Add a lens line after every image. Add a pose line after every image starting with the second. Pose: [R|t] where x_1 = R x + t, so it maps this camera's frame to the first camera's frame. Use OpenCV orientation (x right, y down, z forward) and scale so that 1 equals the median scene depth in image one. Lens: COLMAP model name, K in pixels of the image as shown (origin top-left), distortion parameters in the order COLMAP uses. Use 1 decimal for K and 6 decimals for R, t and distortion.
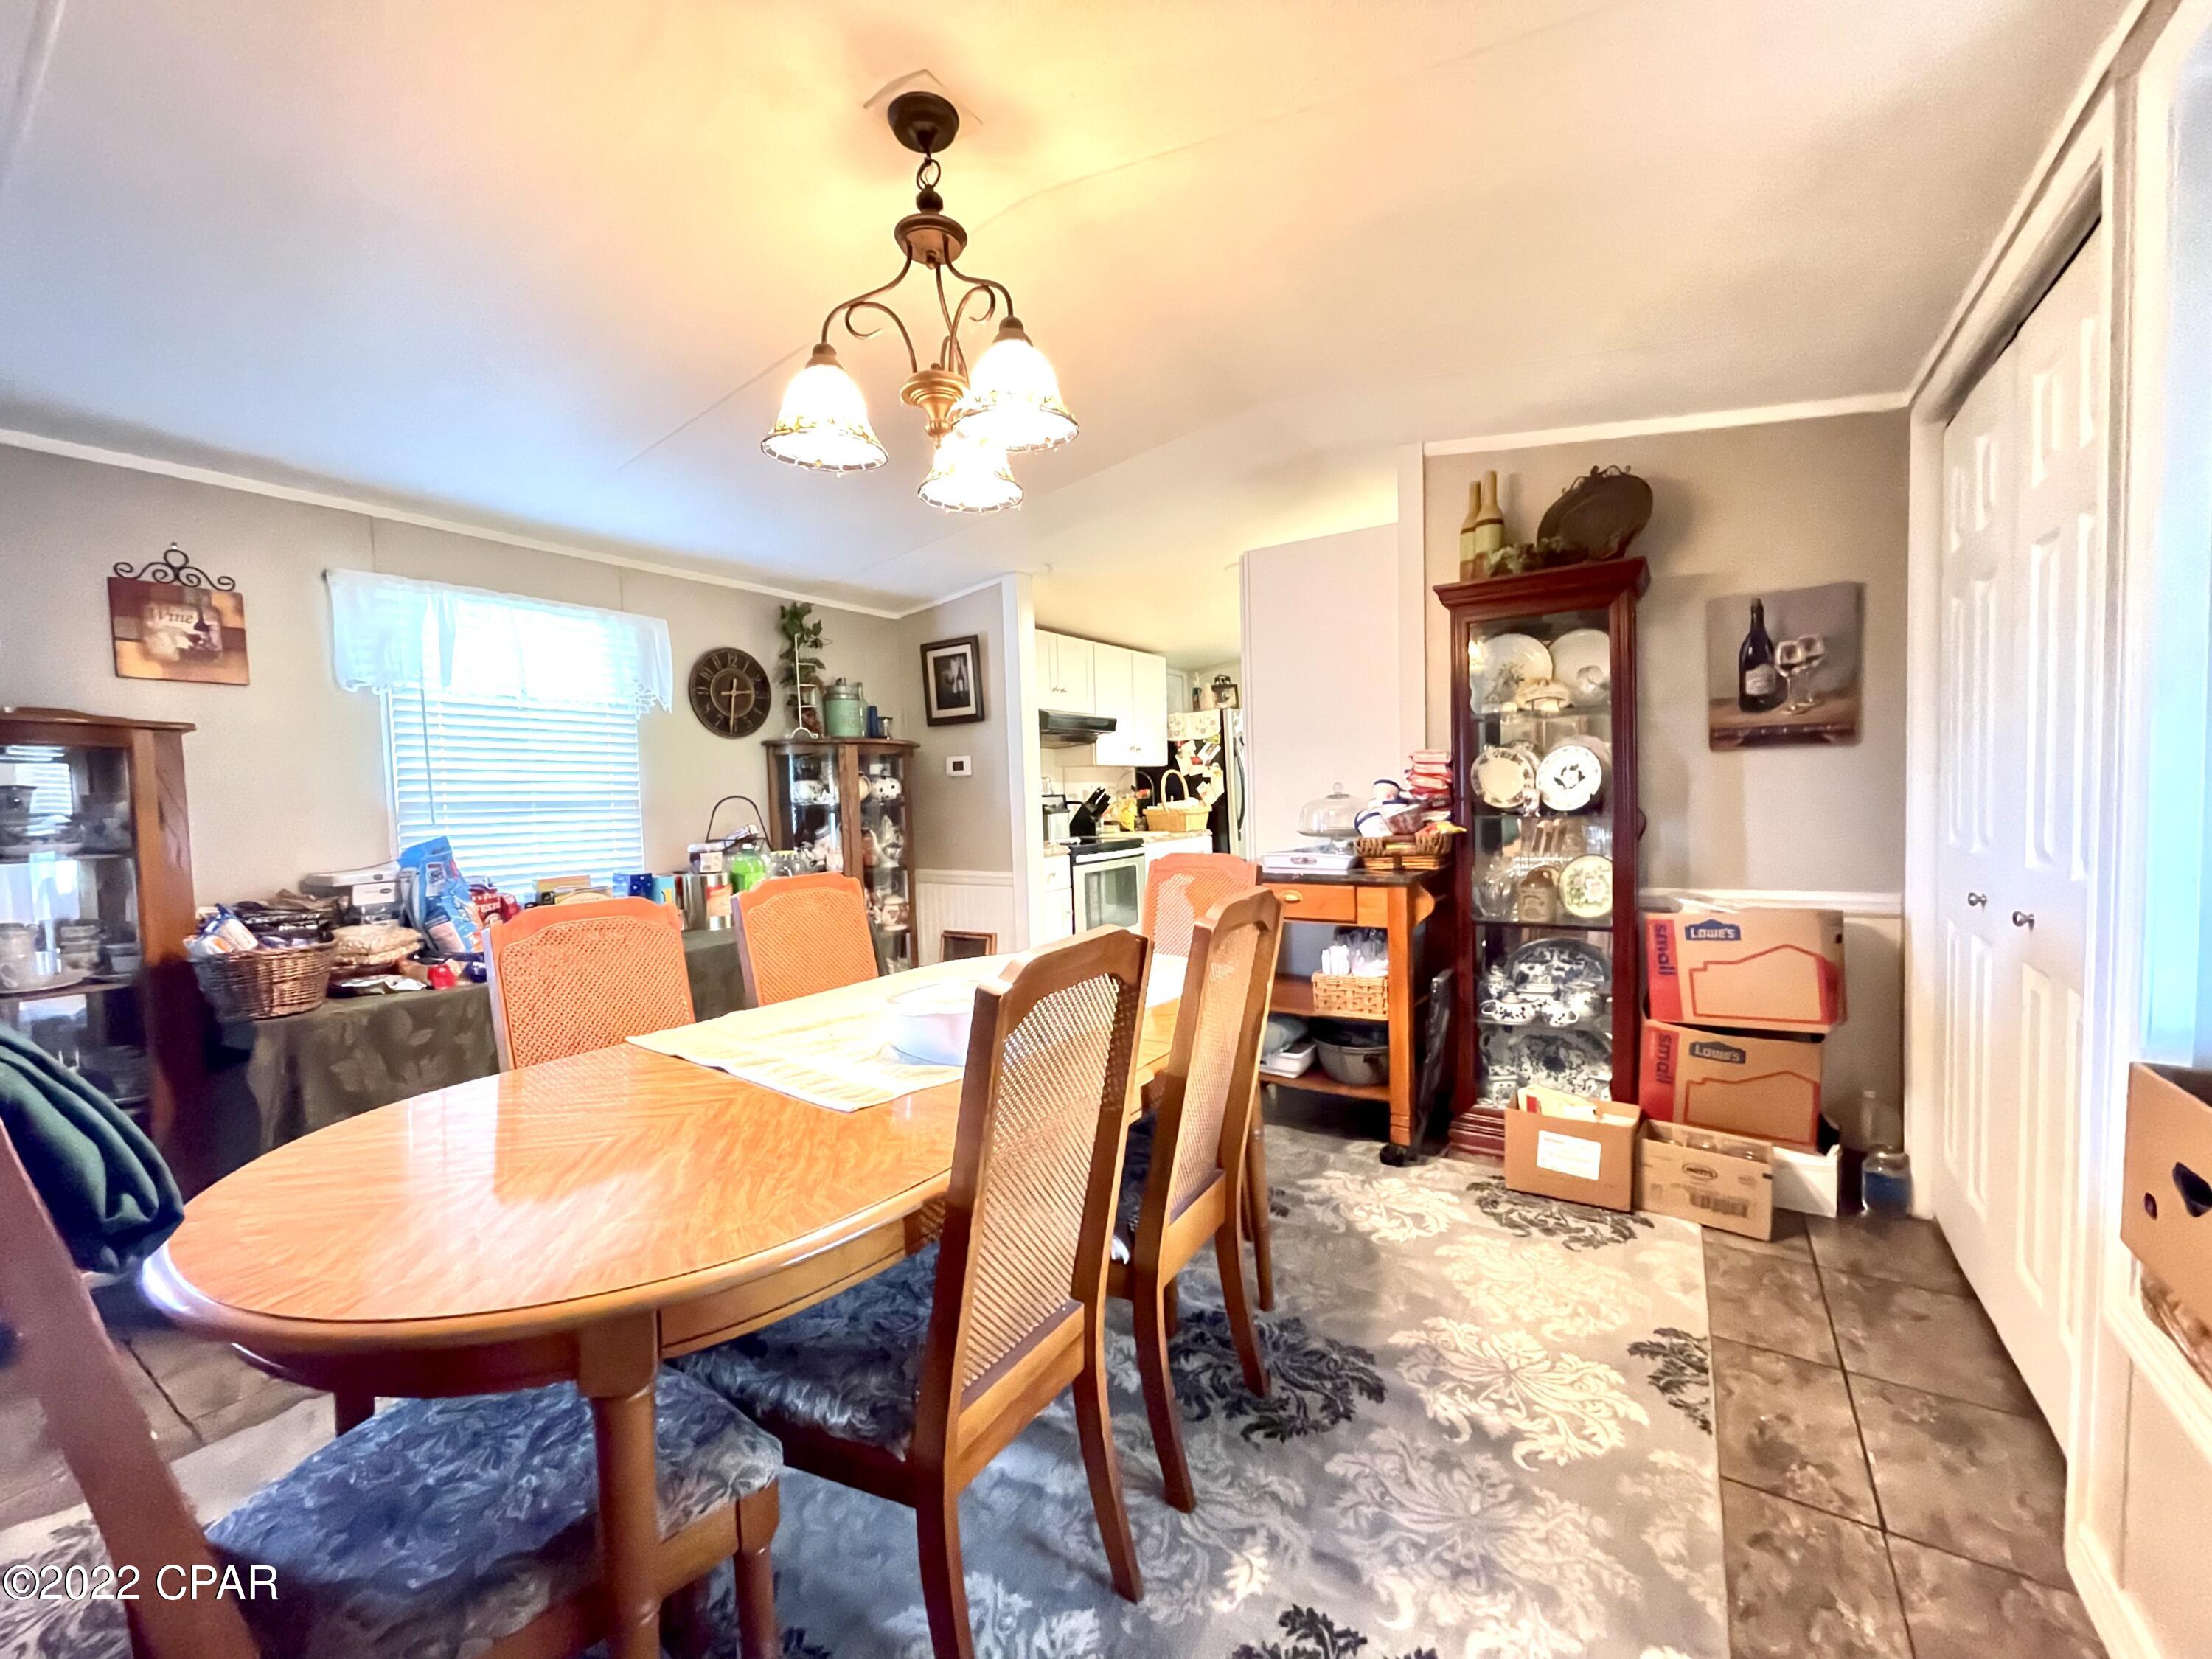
lens RADIAL K [[891.6, 0, 1102.1], [0, 891.6, 834.4], [0, 0, 1]] dist [-0.001649, 0.000448]
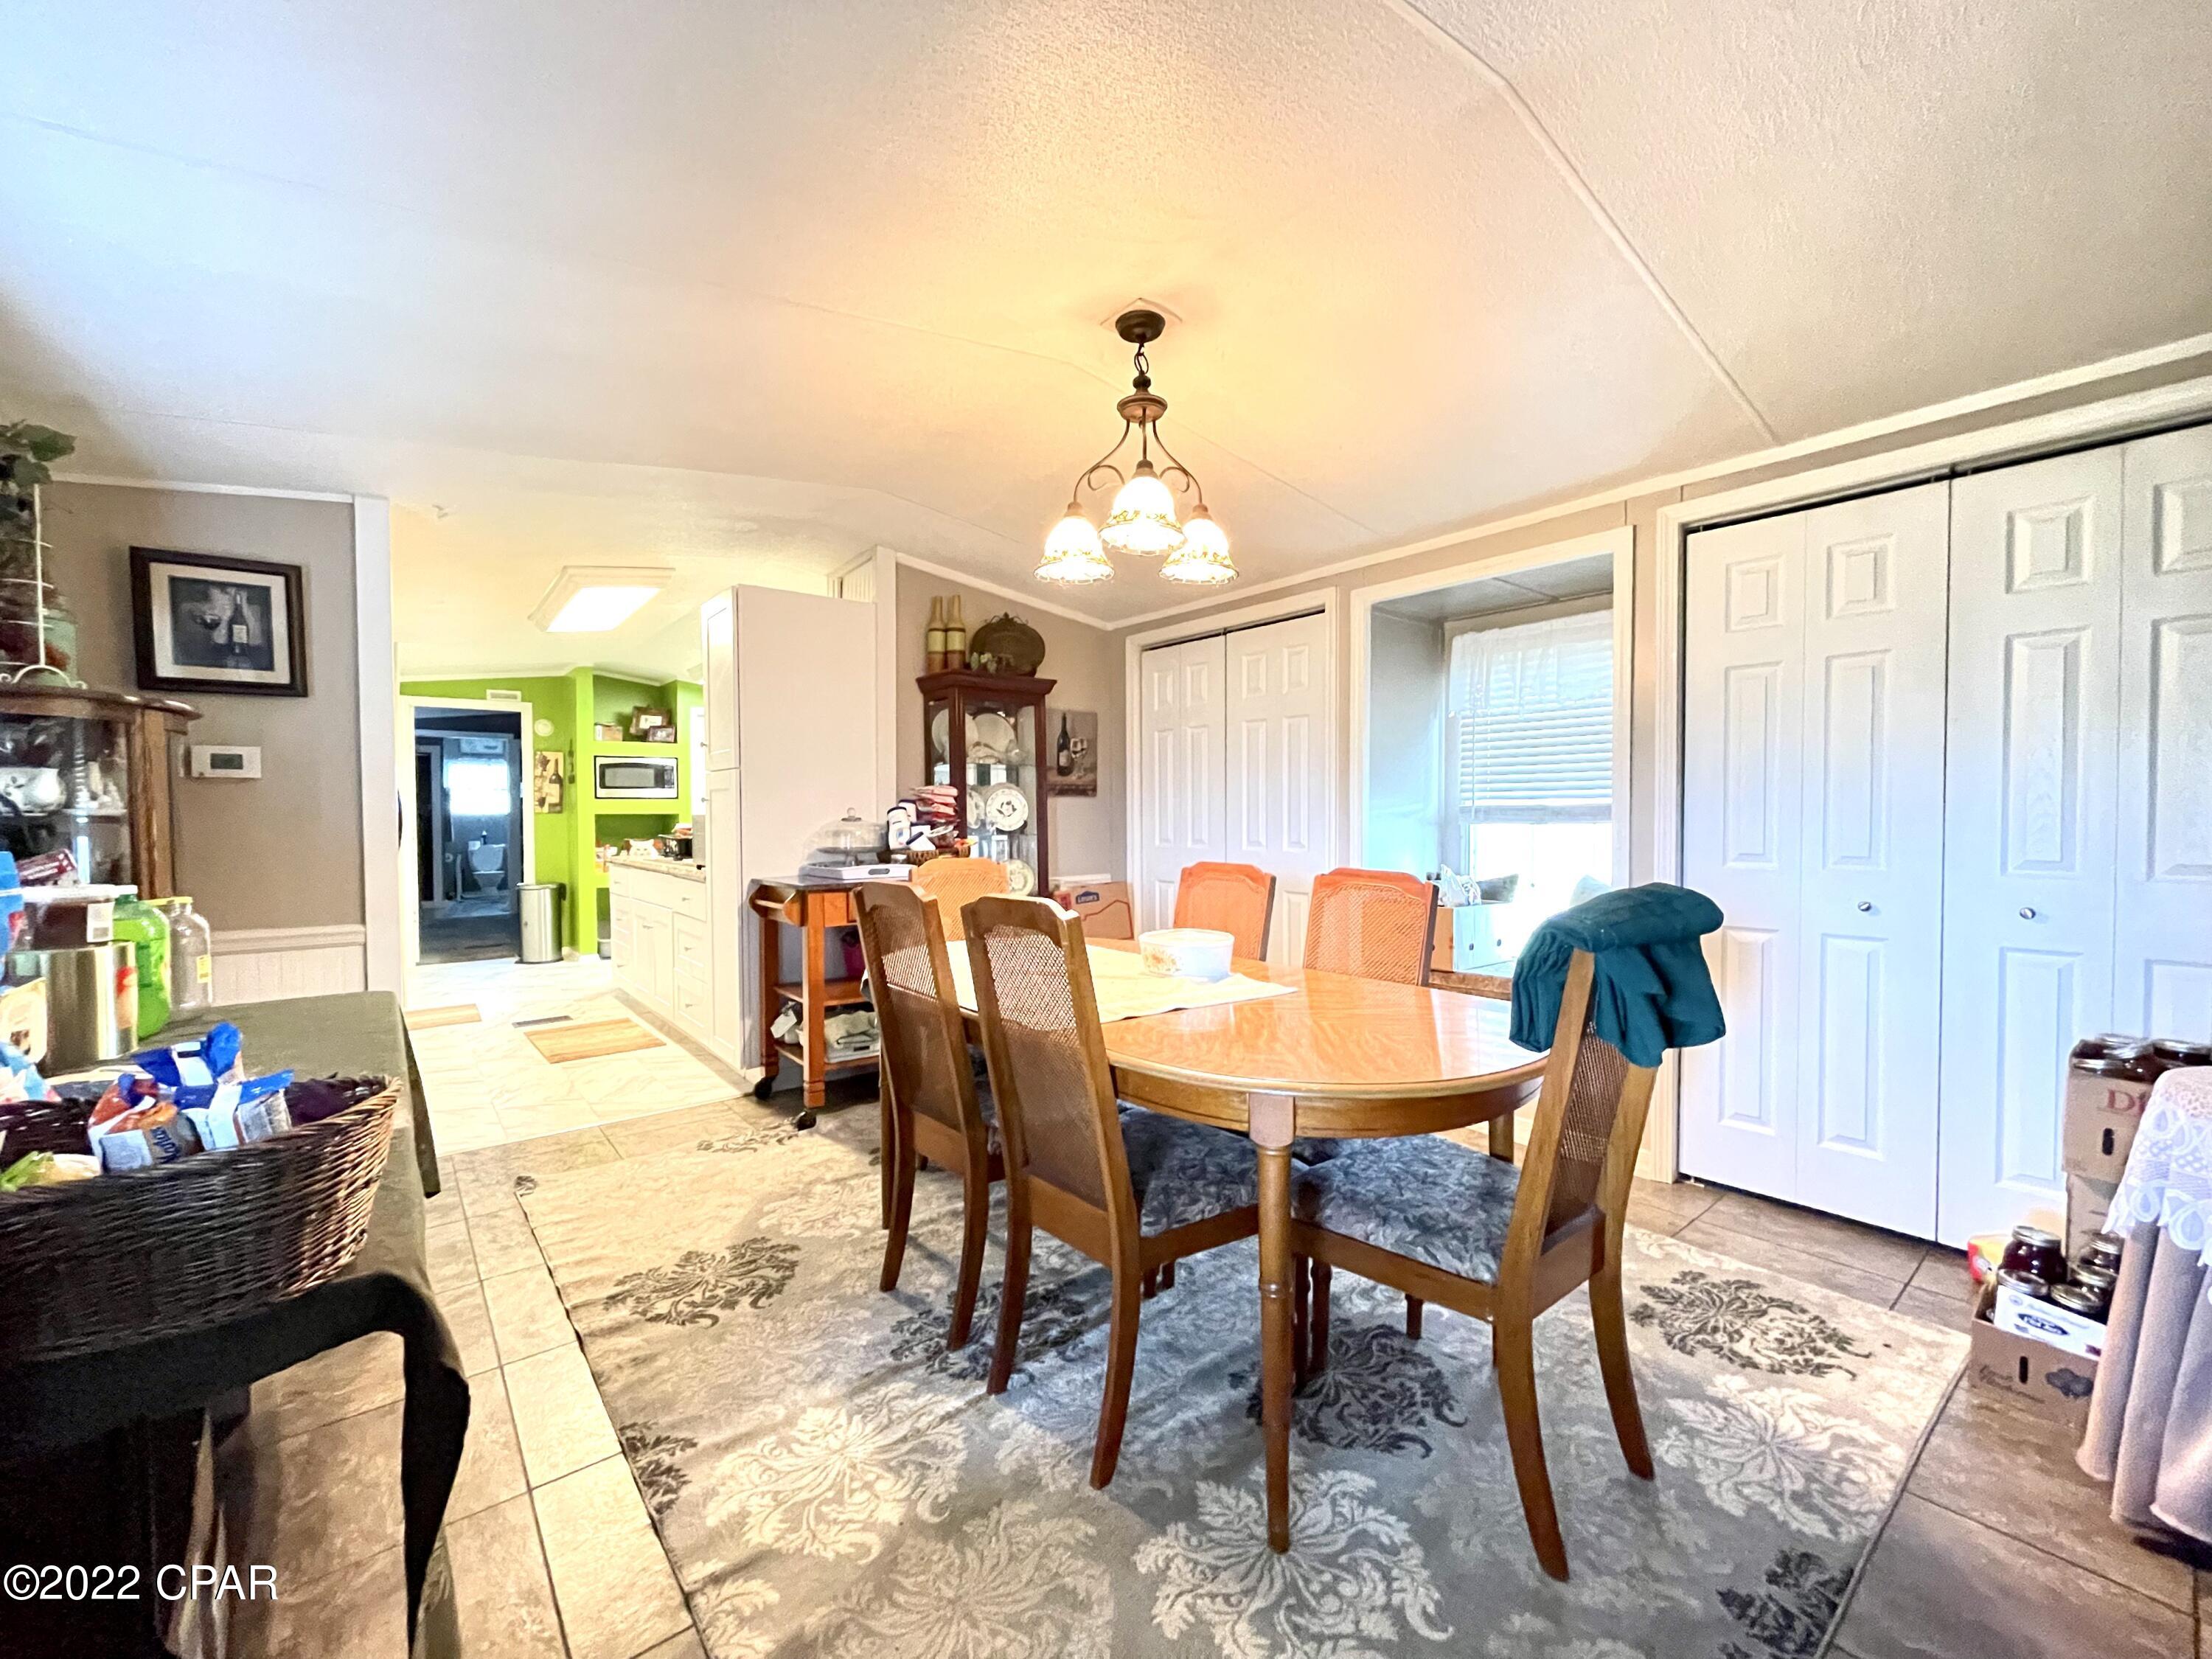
lens RADIAL K [[891.6, 0, 1097.9], [0, 891.6, 831.7], [0, 0, 1]] dist [-0.001649, 0.000448]
pose [[0.307184, 0.011906, 0.951576, -0.894344], [0.043797, 0.998685, -0.026634, 0.022664], [-0.950642, 0.049858, 0.306259, 0.382695]]
